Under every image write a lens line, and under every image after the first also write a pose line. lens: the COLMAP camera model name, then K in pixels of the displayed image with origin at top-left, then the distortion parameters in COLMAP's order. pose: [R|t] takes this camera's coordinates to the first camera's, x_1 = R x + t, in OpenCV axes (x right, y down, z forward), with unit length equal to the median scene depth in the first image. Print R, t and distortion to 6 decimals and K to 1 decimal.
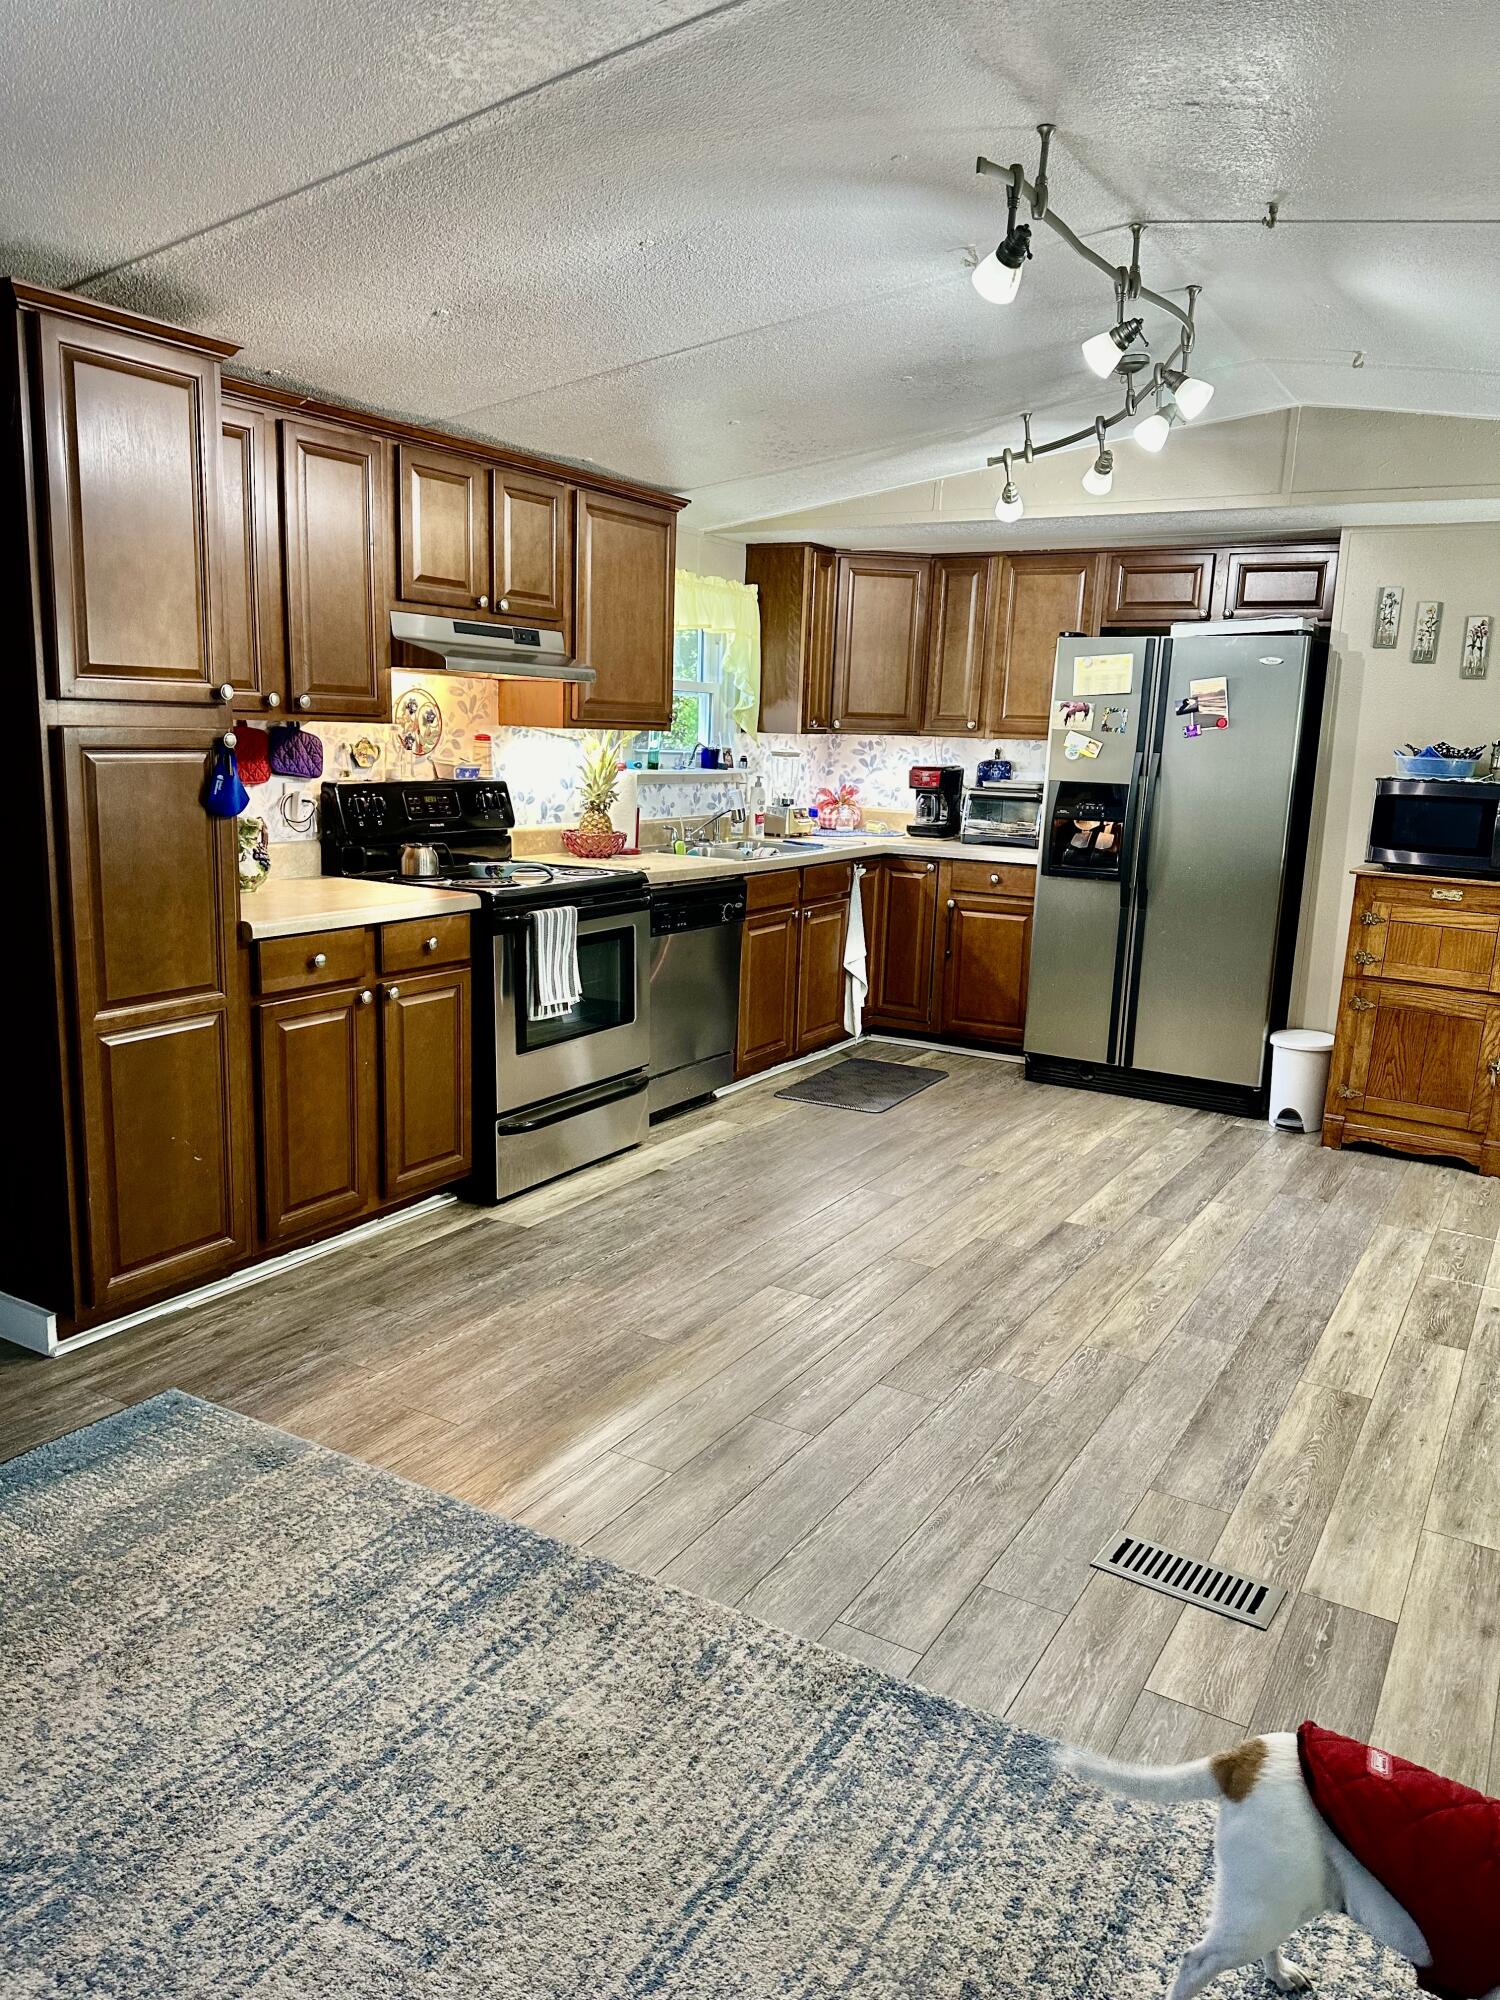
lens RADIAL K [[1405.9, 0, 750.0], [0, 1405.9, 1000.0], [0, 0, 1]] dist [0.152498, -0.286266]
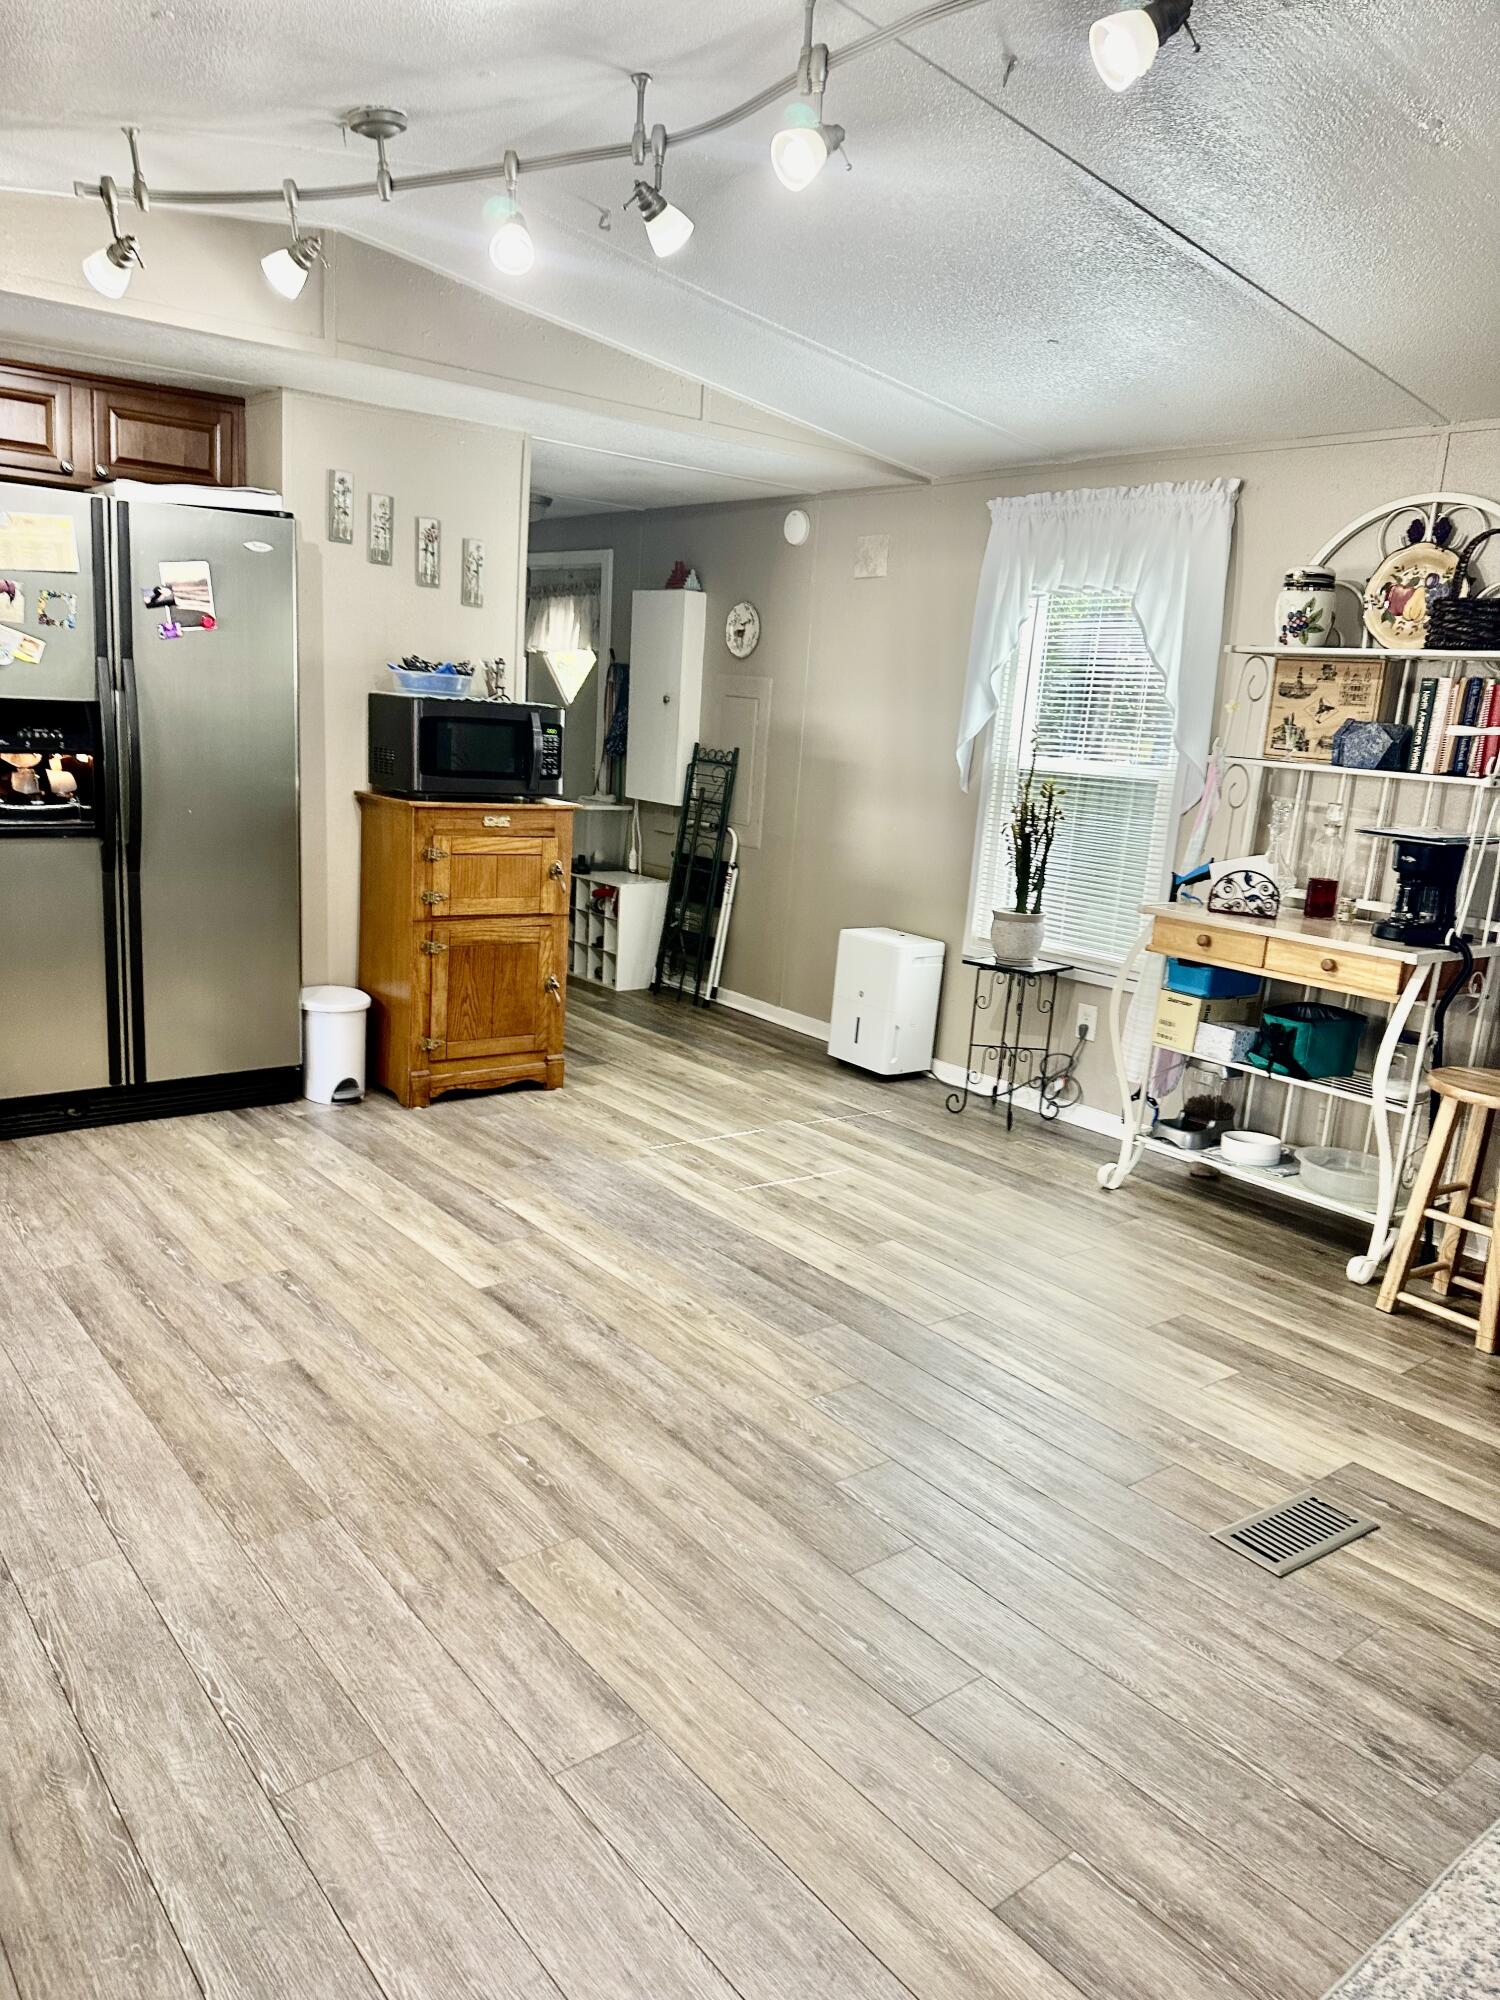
lens RADIAL K [[1379.7, 0, 741.9], [0, 1379.7, 1025.3], [0, 0, 1]] dist [0.145332, -0.272878]
pose [[0.346322, -0.230304, 0.909407, -0.339826], [0.130181, 0.971817, 0.196533, -0.101236], [-0.929039, 0.050324, 0.366542, 0.501098]]
